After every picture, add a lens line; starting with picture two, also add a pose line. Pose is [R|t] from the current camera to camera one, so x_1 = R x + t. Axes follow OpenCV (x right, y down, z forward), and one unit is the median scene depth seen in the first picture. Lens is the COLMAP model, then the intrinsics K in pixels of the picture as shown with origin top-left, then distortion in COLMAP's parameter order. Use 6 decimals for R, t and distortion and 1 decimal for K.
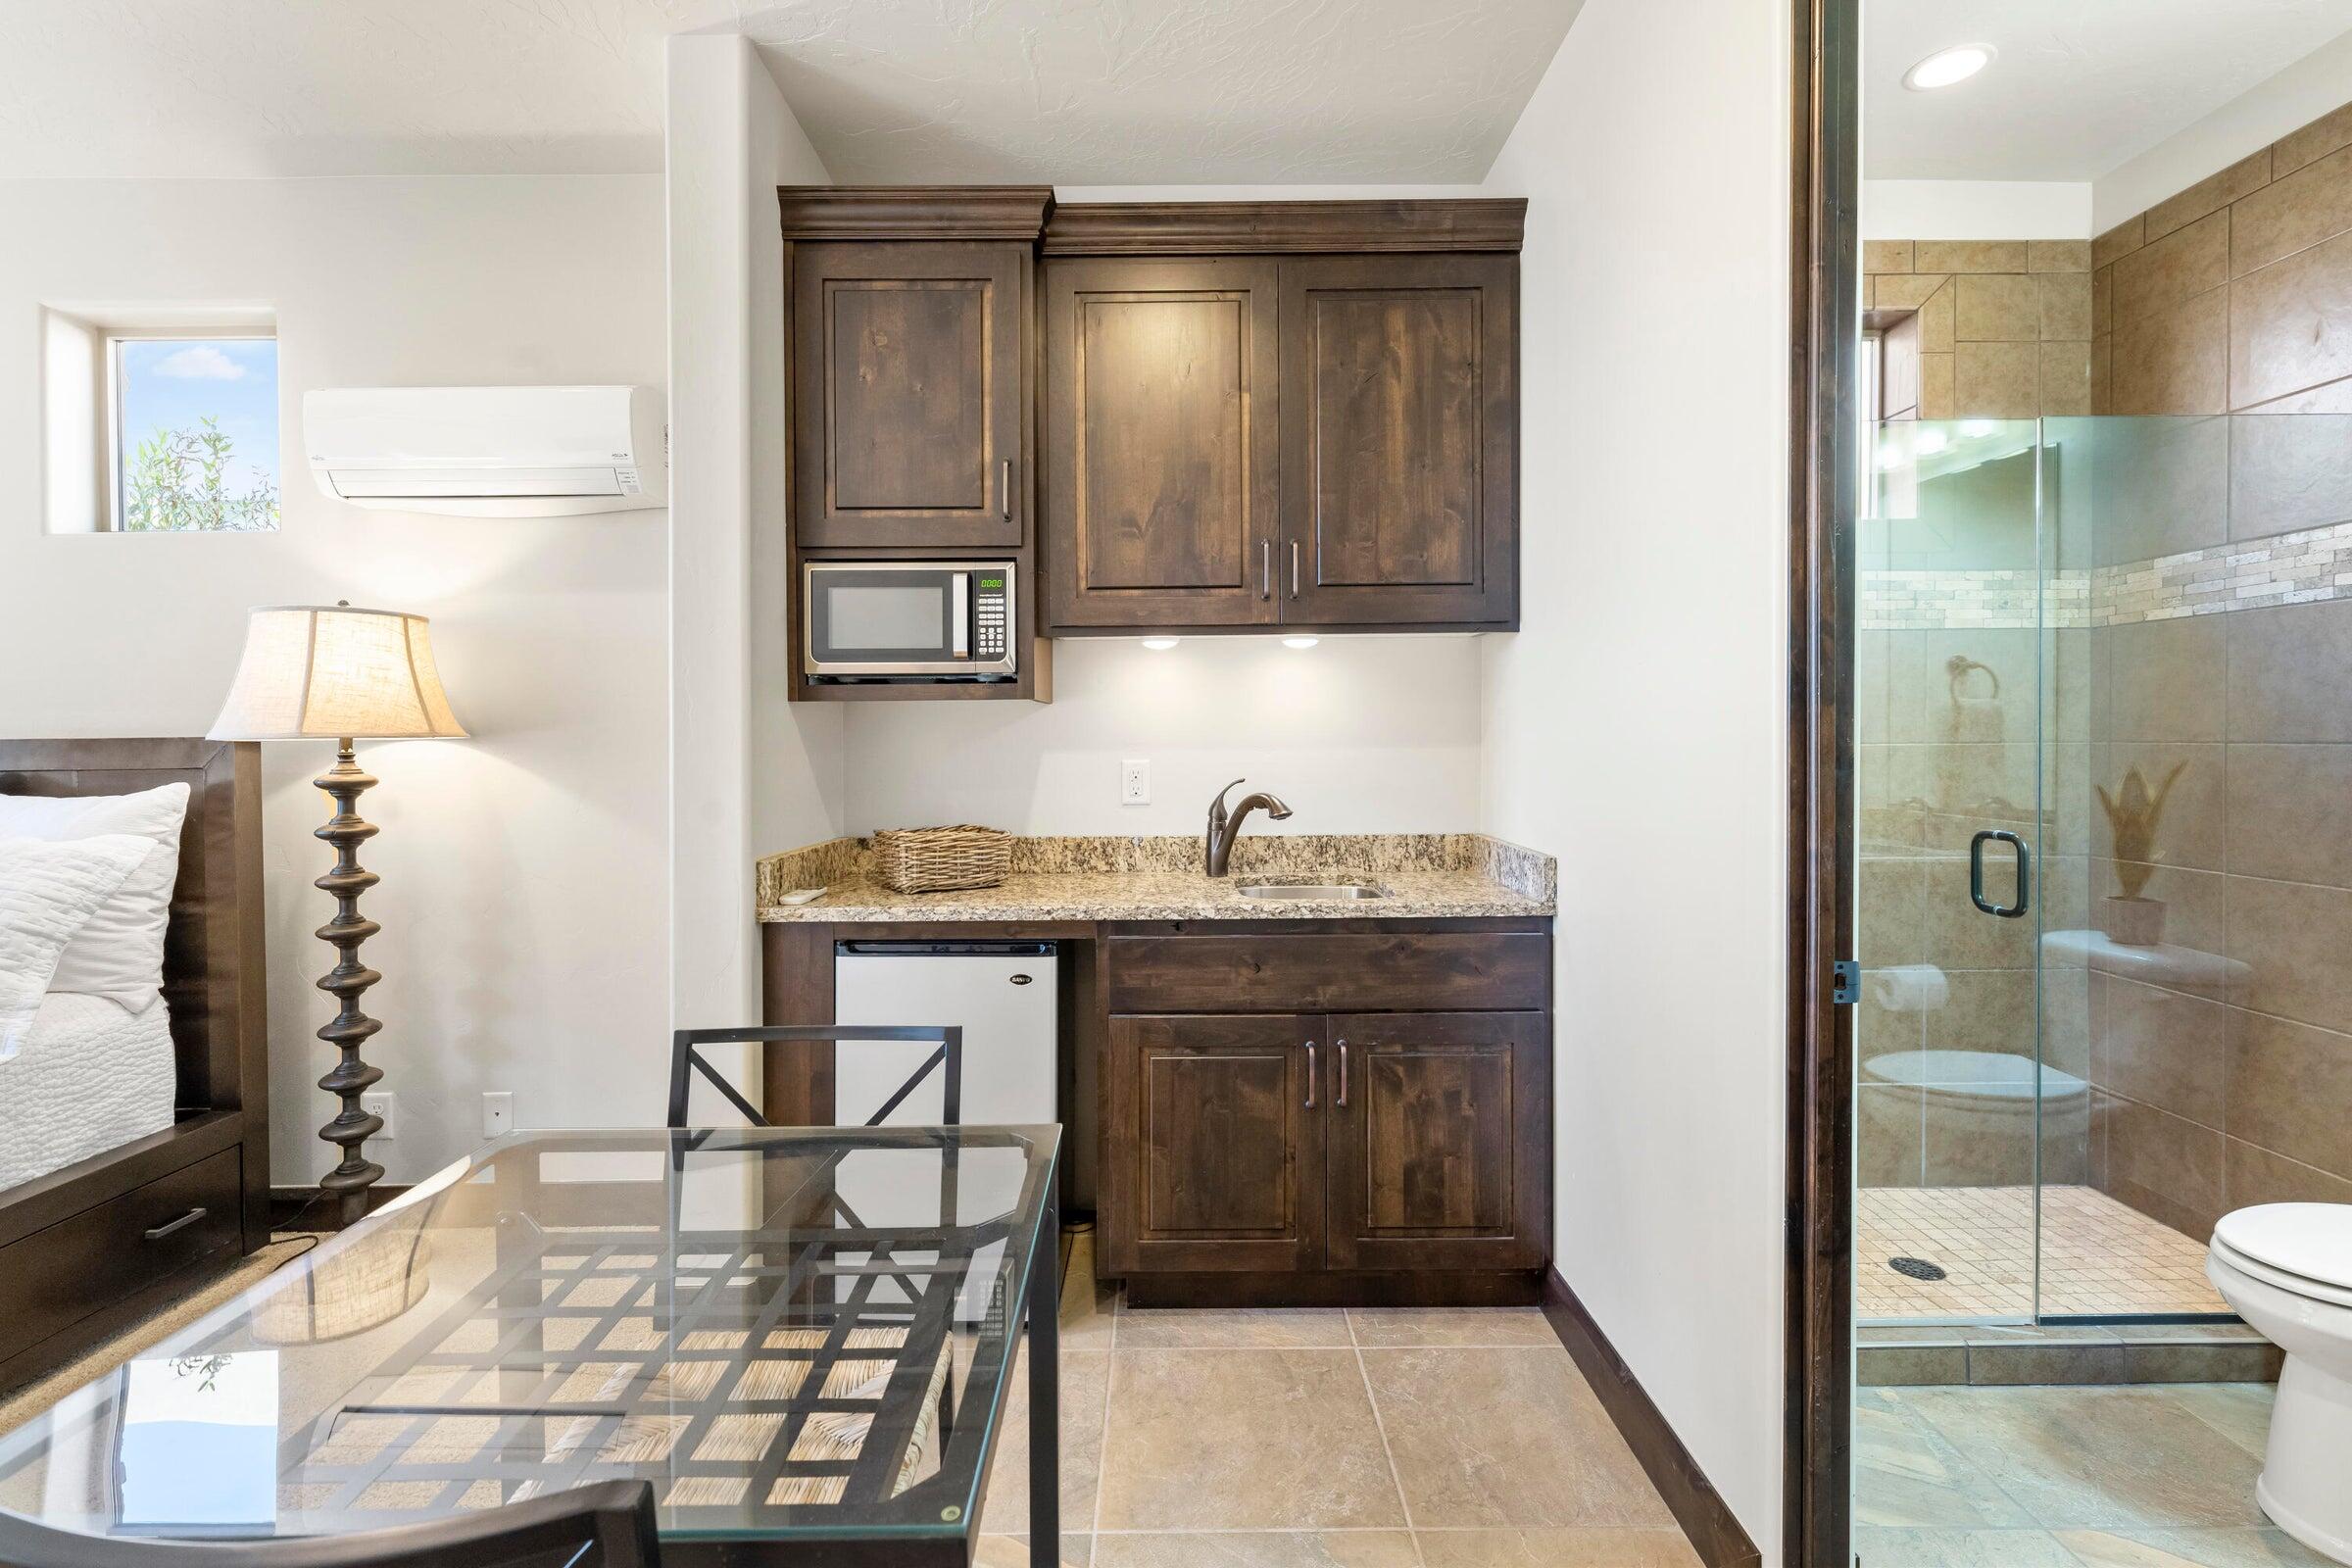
lens RADIAL K [[1049.4, 0, 1182.4], [0, 1049.4, 741.7], [0, 0, 1]] dist [0.000754, 0.000055]
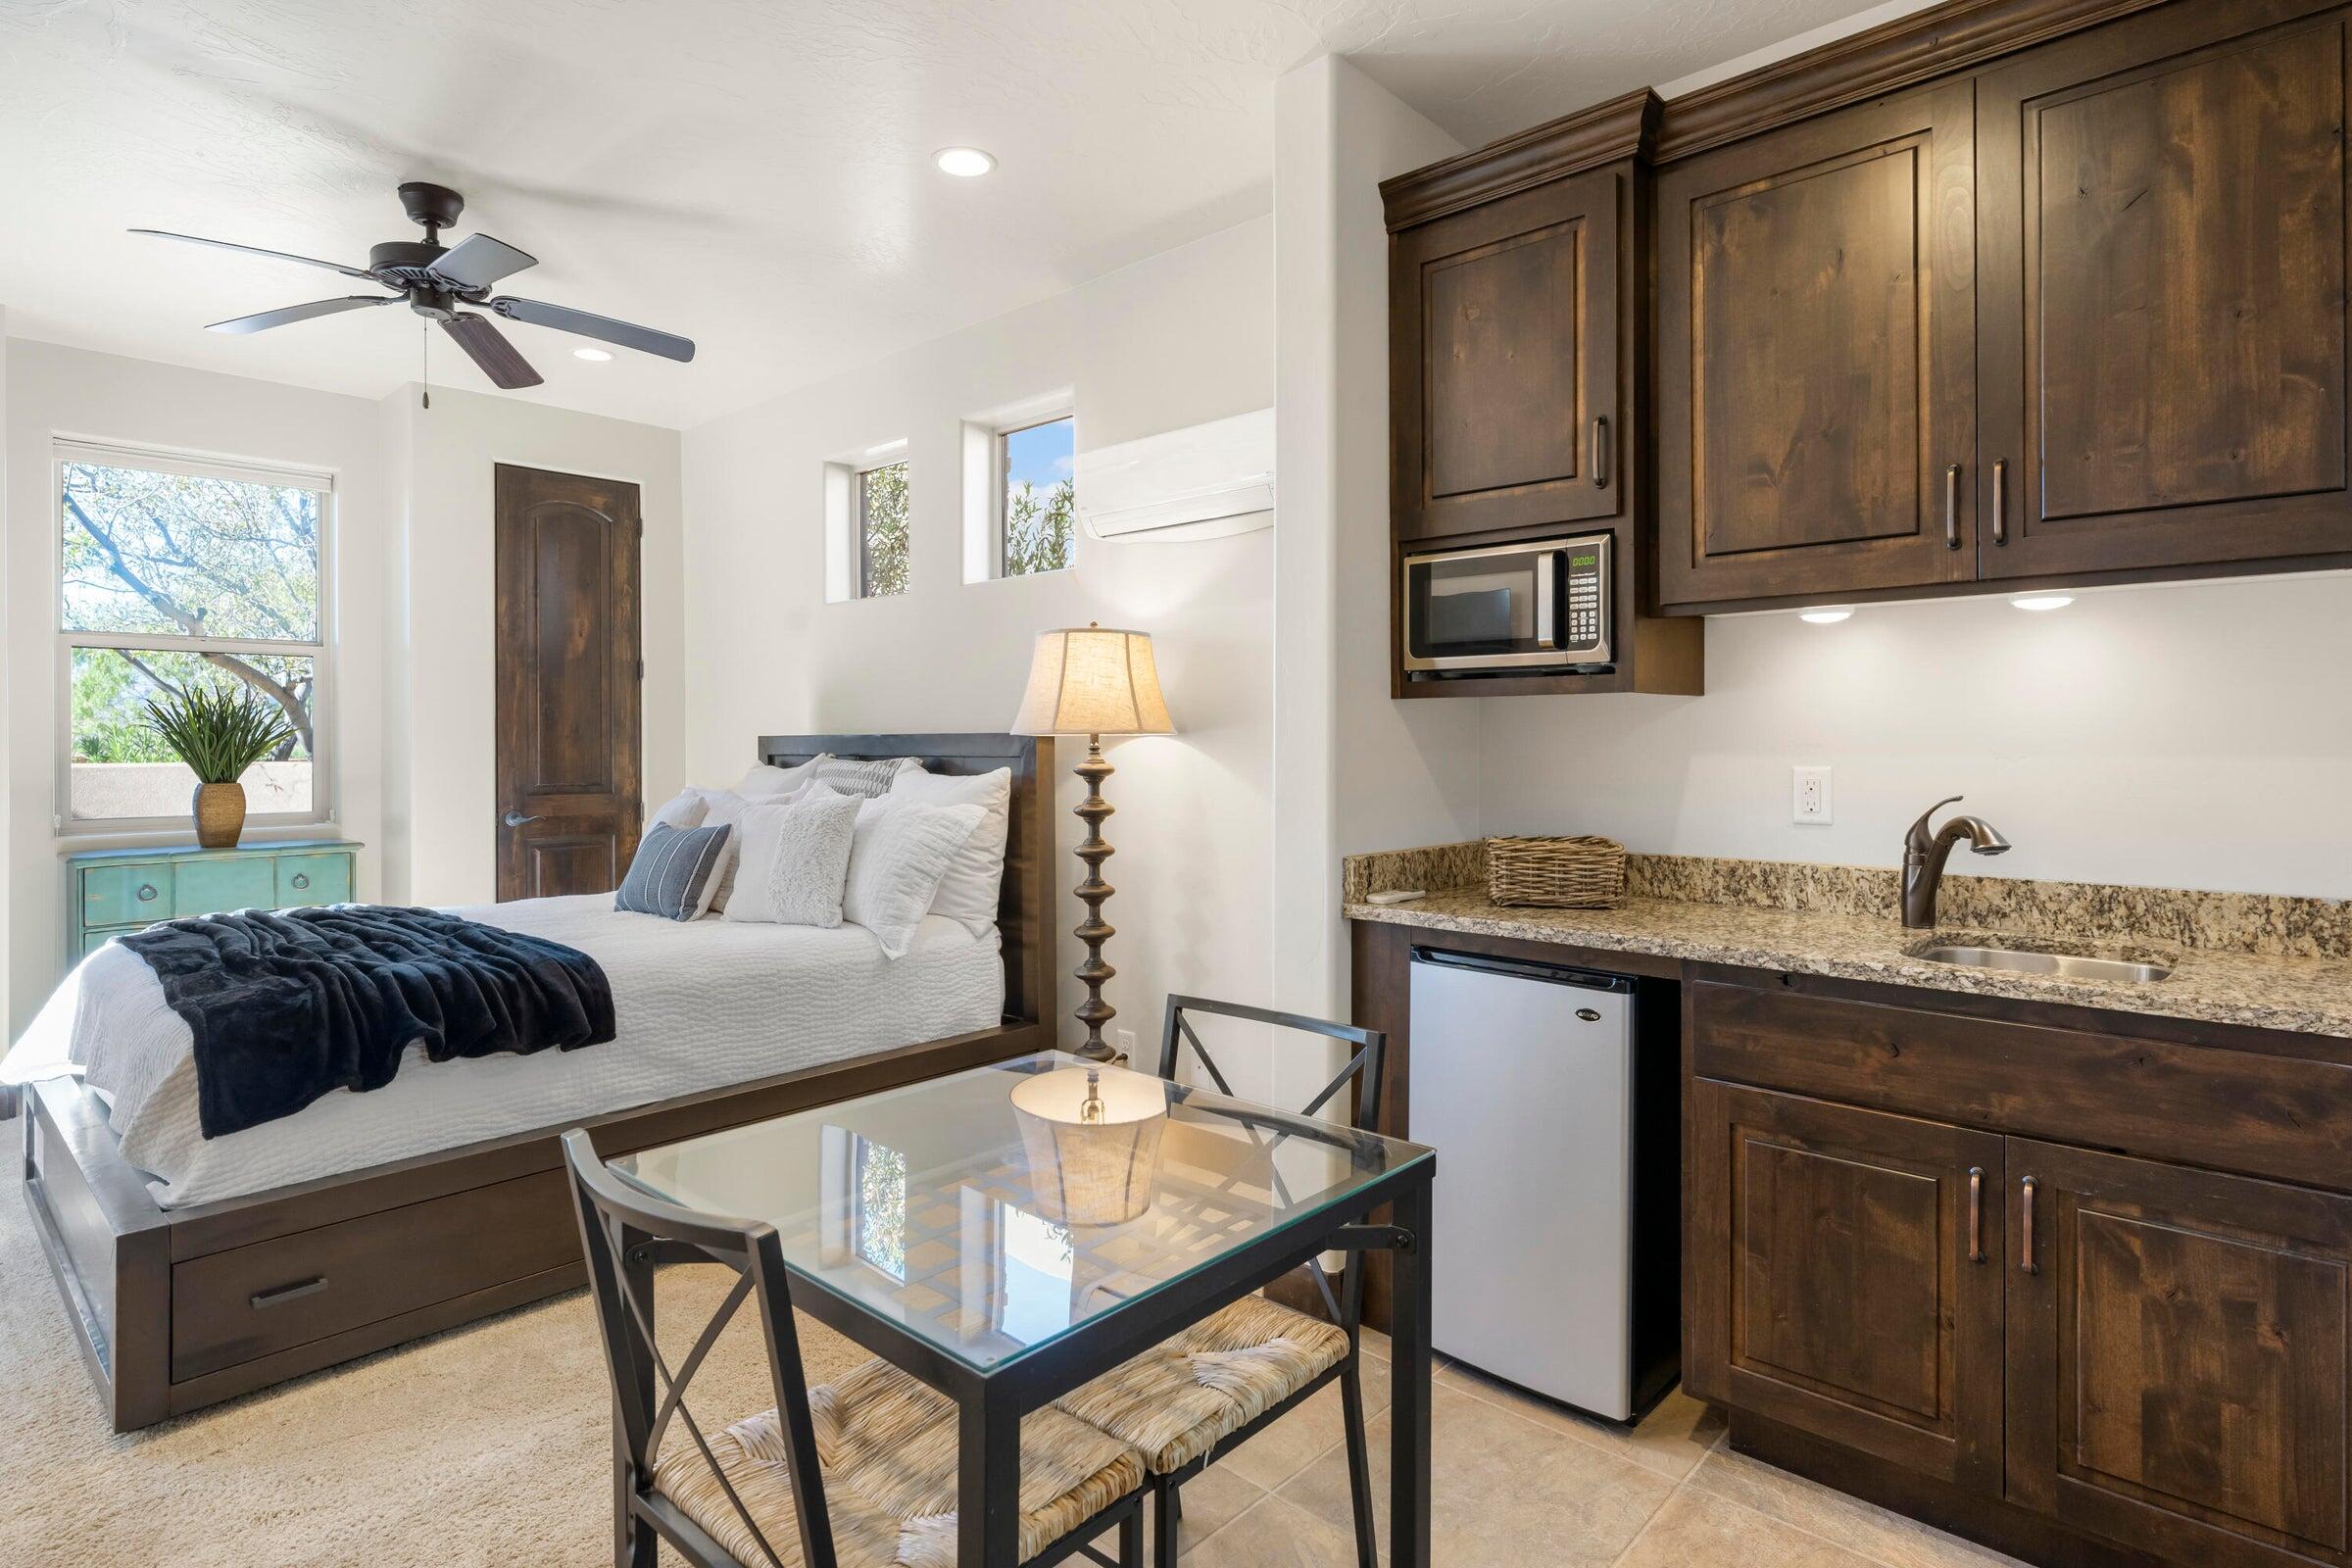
lens RADIAL K [[1231.5, 0, 1186.8], [0, 1231.5, 728.8], [0, 0, 1]] dist [0.001270, -0.000975]
pose [[0.732239, 0.001705, -0.681045, 0.271985], [-0.007363, 0.999958, -0.005413, -0.002597], [0.681008, 0.008978, 0.732221, 0.020901]]
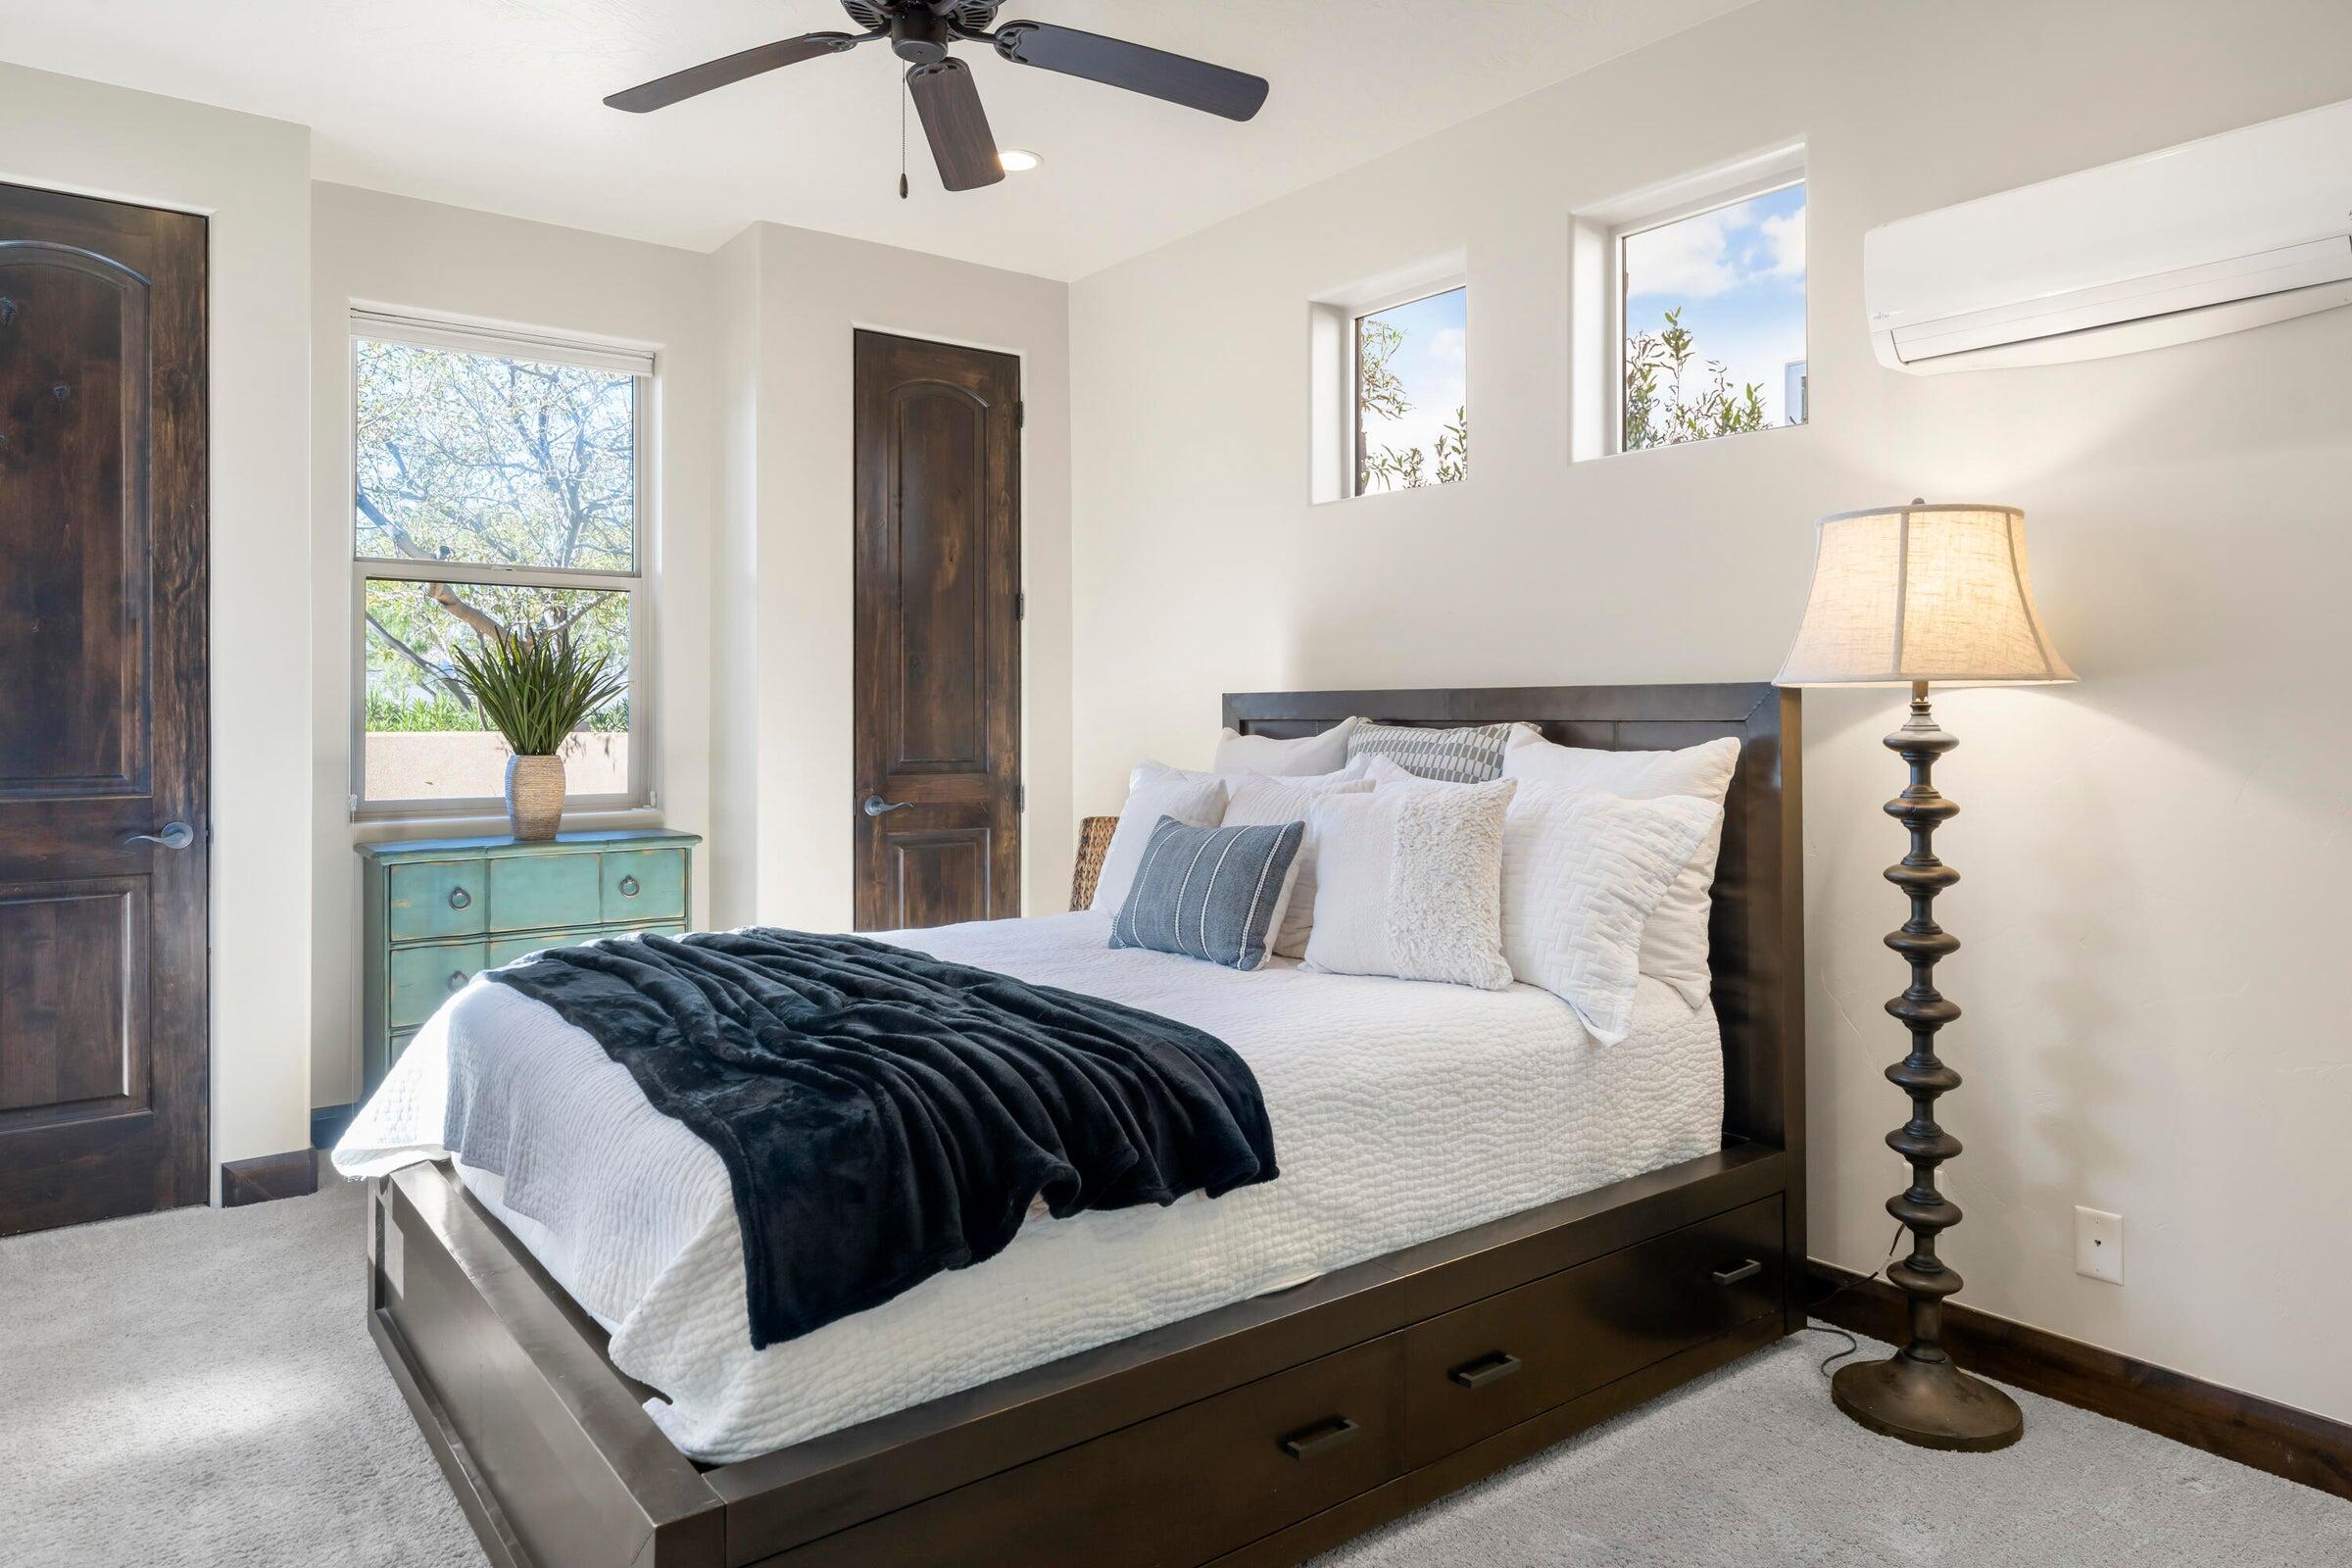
lens RADIAL K [[1505.6, 0, 1184.1], [0, 1505.6, 688.6], [0, 0, 1]] dist [-0.002169, -0.001602]
pose [[0.599322, -0.003346, -0.800501, -0.265883], [-0.008525, 0.999908, -0.010562, 0.017179], [0.800463, 0.013154, 0.599238, -0.057815]]
